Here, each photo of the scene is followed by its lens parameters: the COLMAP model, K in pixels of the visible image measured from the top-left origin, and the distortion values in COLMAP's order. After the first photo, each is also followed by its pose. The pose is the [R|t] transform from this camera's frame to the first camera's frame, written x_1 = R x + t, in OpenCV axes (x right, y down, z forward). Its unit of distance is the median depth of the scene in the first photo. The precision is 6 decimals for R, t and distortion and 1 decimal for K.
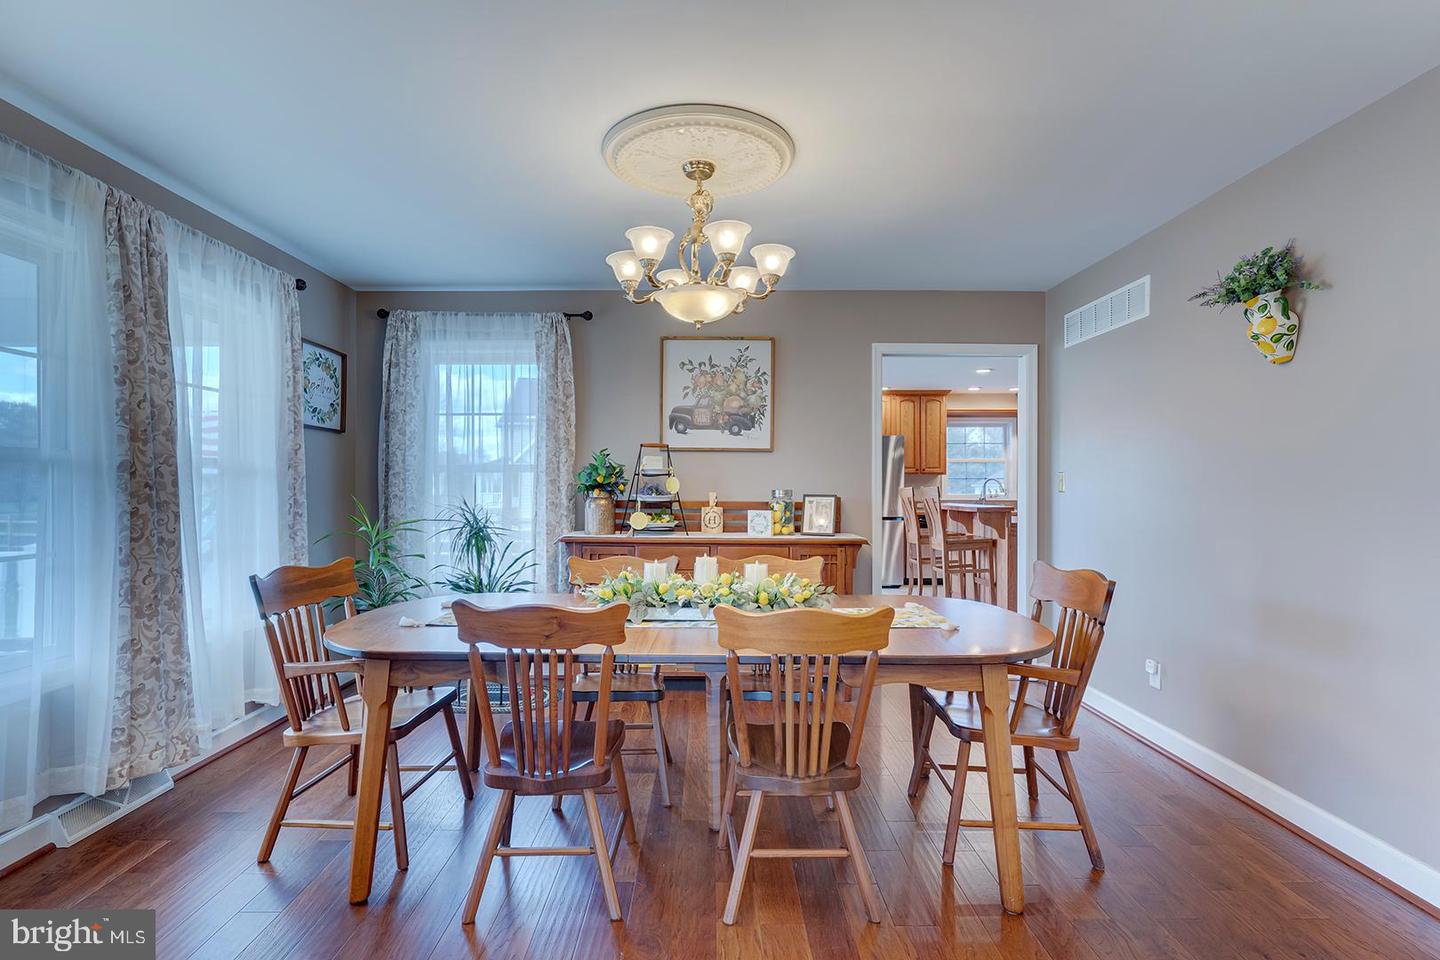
lens RADIAL K [[698.8, 0, 715.7], [0, 698.8, 487.4], [0, 0, 1]] dist [0.013194, -0.000402]
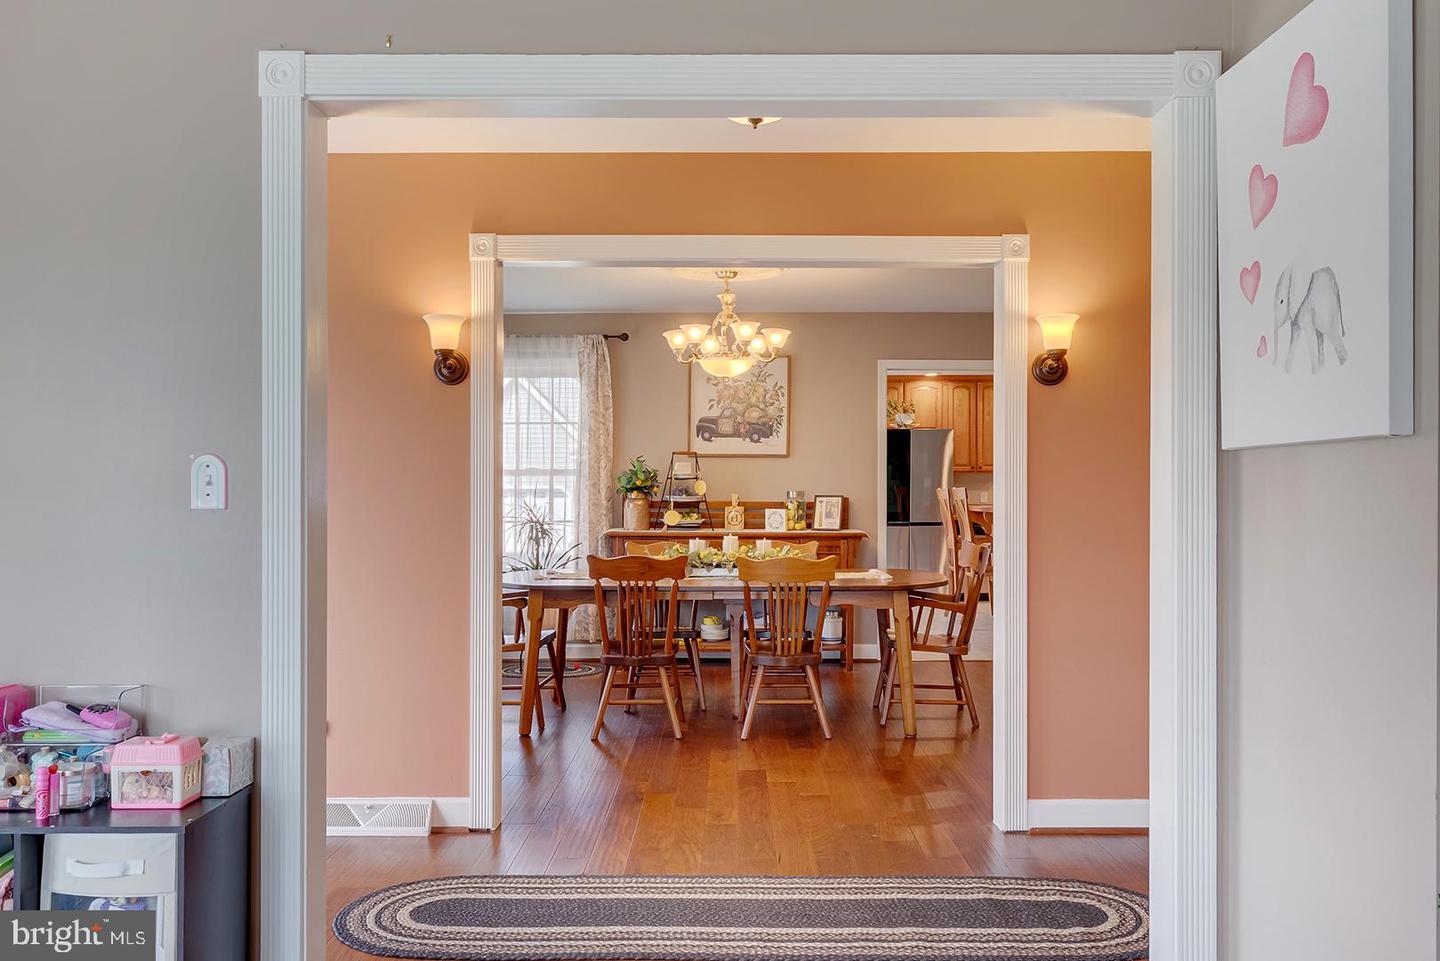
lens RADIAL K [[1148.9, 0, 729.9], [0, 1148.9, 477.9], [0, 0, 1]] dist [0.006147, -0.000825]
pose [[0.999941, -0.001696, -0.010699, 0.007479], [0.001617, 0.999971, -0.007408, -0.004909], [0.010711, 0.007390, 0.999915, -0.910011]]
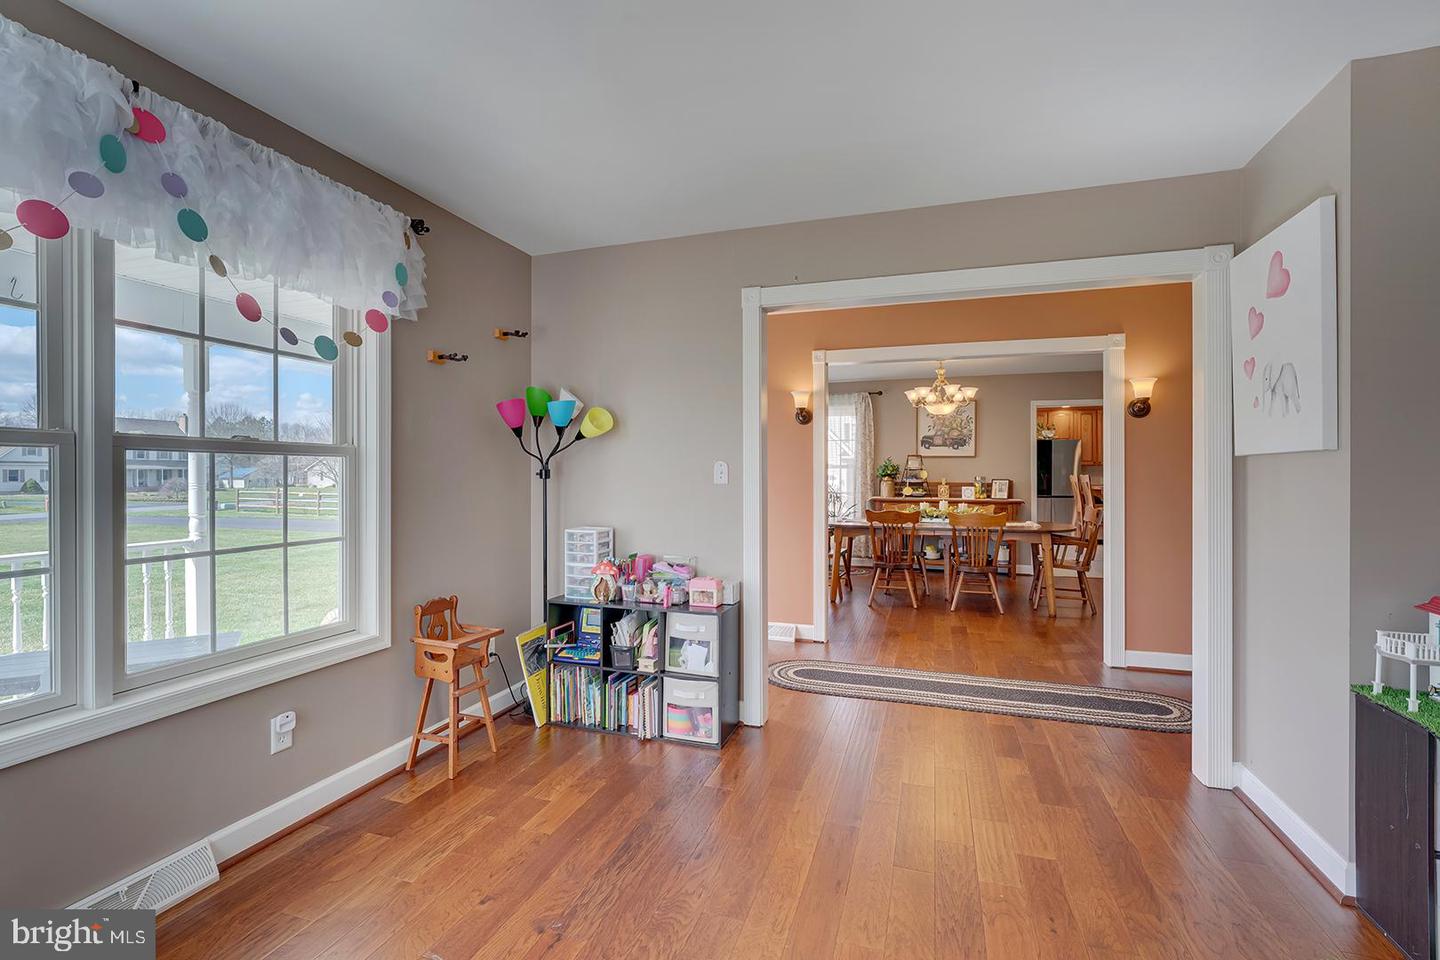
lens RADIAL K [[655.5, 0, 709.7], [0, 655.5, 463.7], [0, 0, 1]] dist [-0.007336, 0.002003]
pose [[0.943582, -0.004244, -0.331110, -0.017126], [-0.000669, 0.999891, -0.014725, -0.006335], [0.331137, 0.014115, 0.943477, -1.084157]]
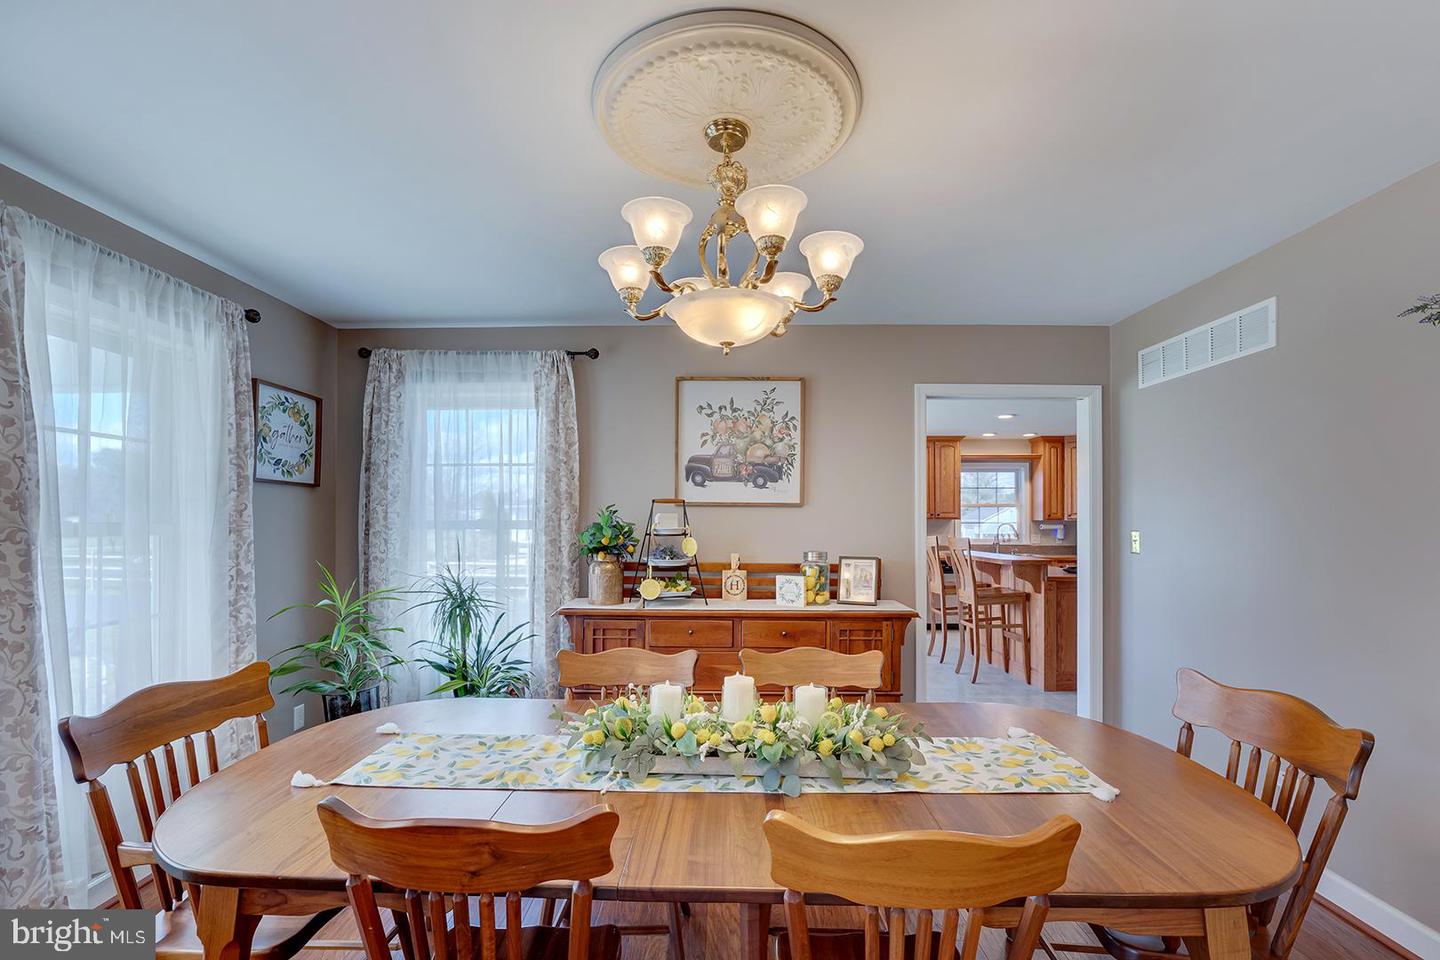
lens RADIAL K [[623.8, 0, 726.2], [0, 623.8, 513.4], [0, 0, 1]] dist [-0.008199, 0.003268]
pose [[0.999998, -0.002110, -0.000468, -0.015815], [0.002103, 0.999902, -0.013809, -0.034272], [0.000497, 0.013808, 0.999905, 0.228719]]
